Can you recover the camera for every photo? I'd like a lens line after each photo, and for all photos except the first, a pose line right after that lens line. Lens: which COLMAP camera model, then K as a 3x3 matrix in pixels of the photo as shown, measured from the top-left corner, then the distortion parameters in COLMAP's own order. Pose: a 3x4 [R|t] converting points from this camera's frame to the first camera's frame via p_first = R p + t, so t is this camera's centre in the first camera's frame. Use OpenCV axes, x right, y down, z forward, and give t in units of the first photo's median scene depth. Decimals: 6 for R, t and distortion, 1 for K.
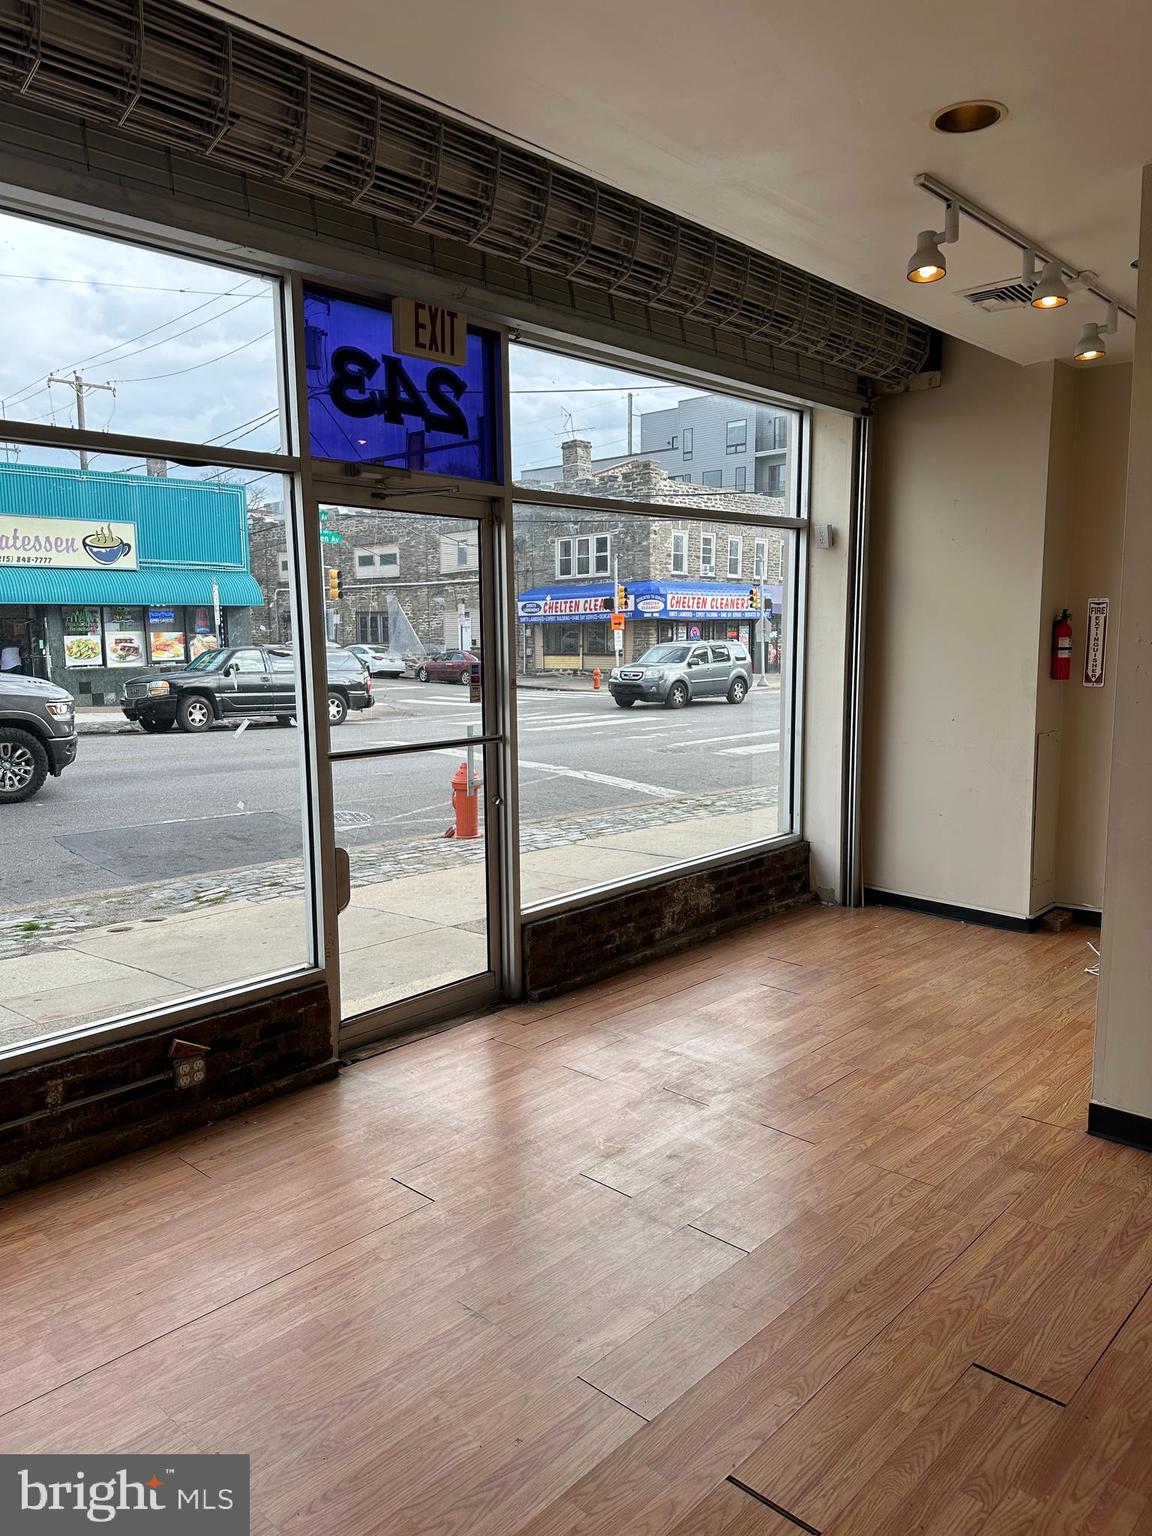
lens RADIAL K [[1072.3, 0, 575.9], [0, 1072.3, 773.5], [0, 0, 1]] dist [0.058847, -0.078616]
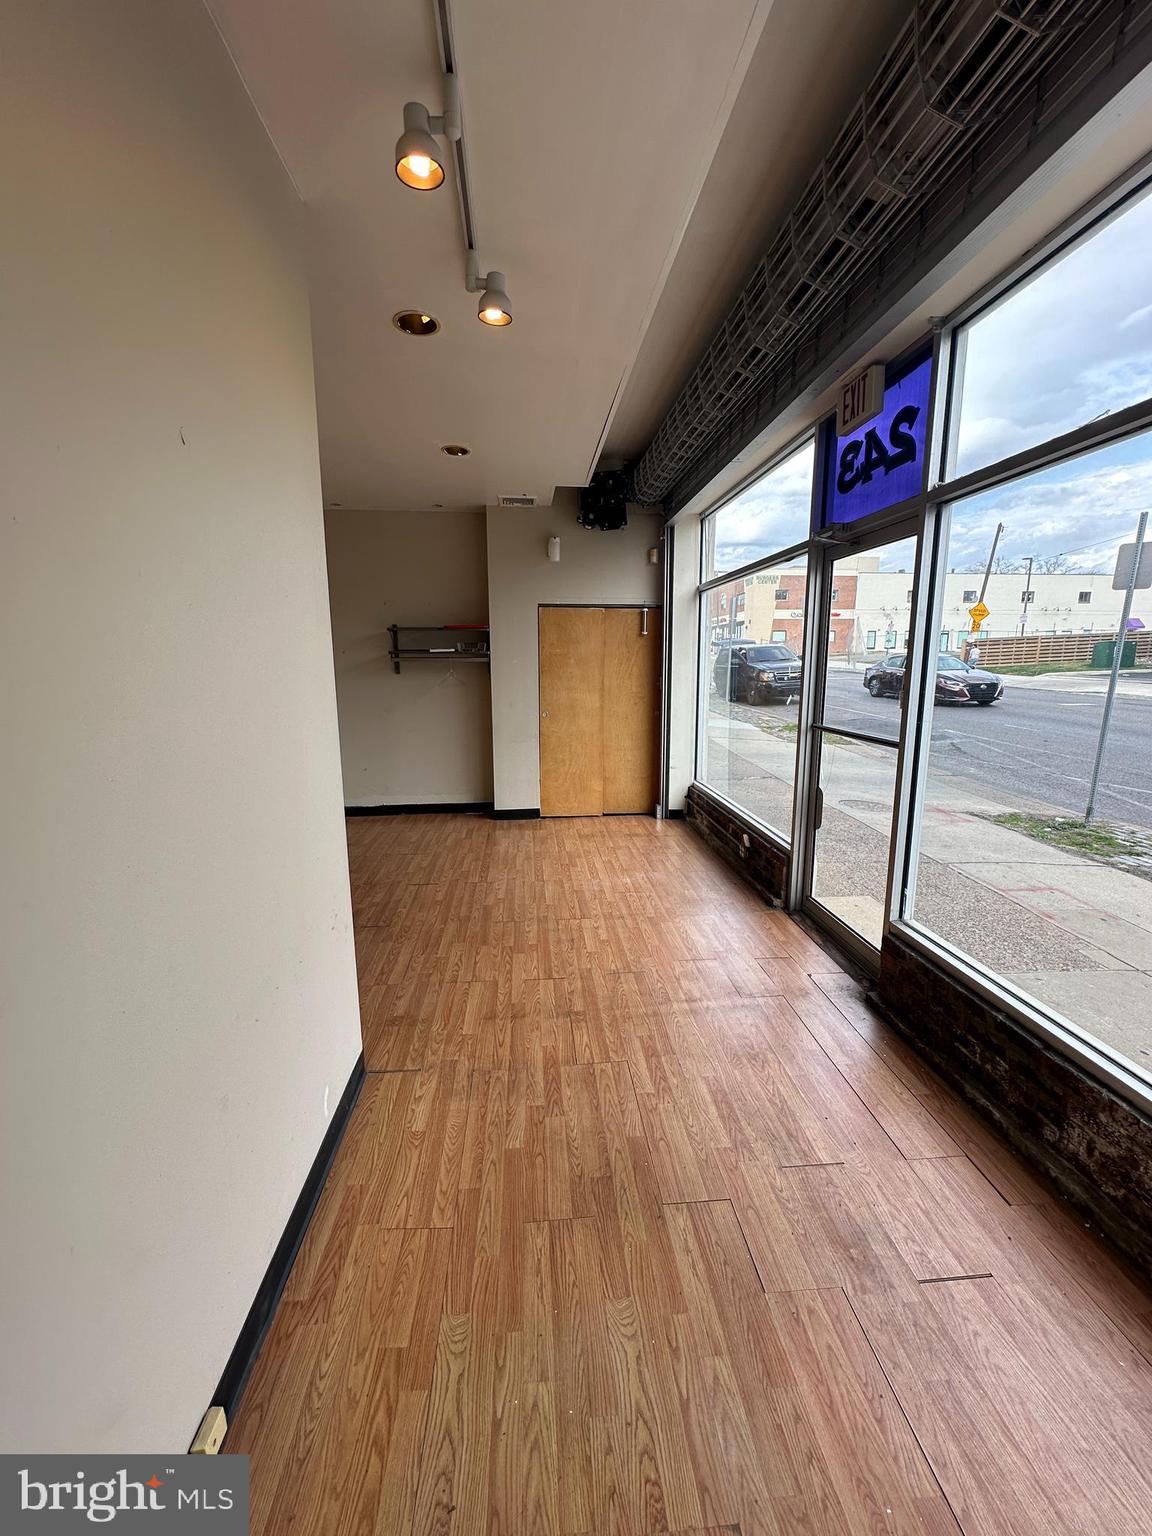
lens RADIAL K [[611.9, 0, 576.6], [0, 611.9, 768.4], [0, 0, 1]] dist [-0.002309, 0.000685]
pose [[-0.667455, 0.141980, -0.730989, 0.630453], [-0.089684, 0.959182, 0.268191, -0.156944], [0.739230, 0.244563, -0.627478, 1.252117]]
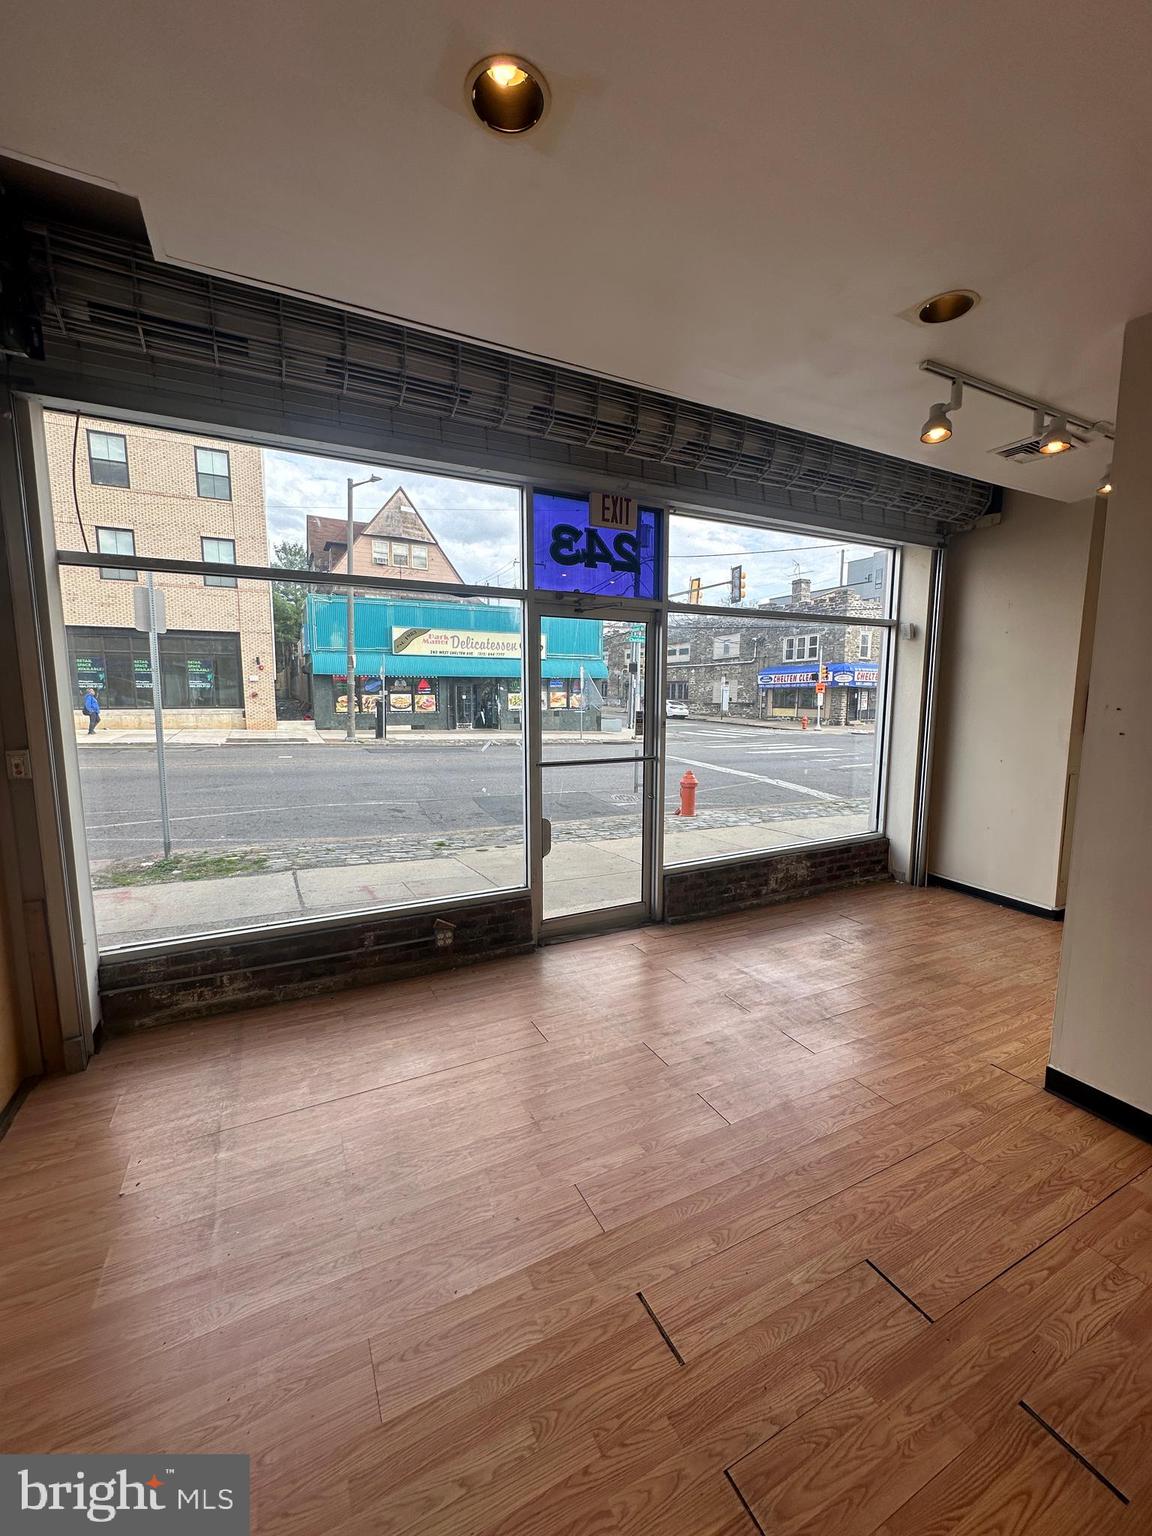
lens RADIAL K [[611.9, 0, 579.8], [0, 611.9, 768.0], [0, 0, 1]] dist [-0.002309, 0.000685]
pose [[0.940296, 0.054527, -0.335962, 0.146909], [-0.057522, 0.998344, 0.001038, -0.014140], [0.335462, 0.018349, 0.941875, 0.104792]]
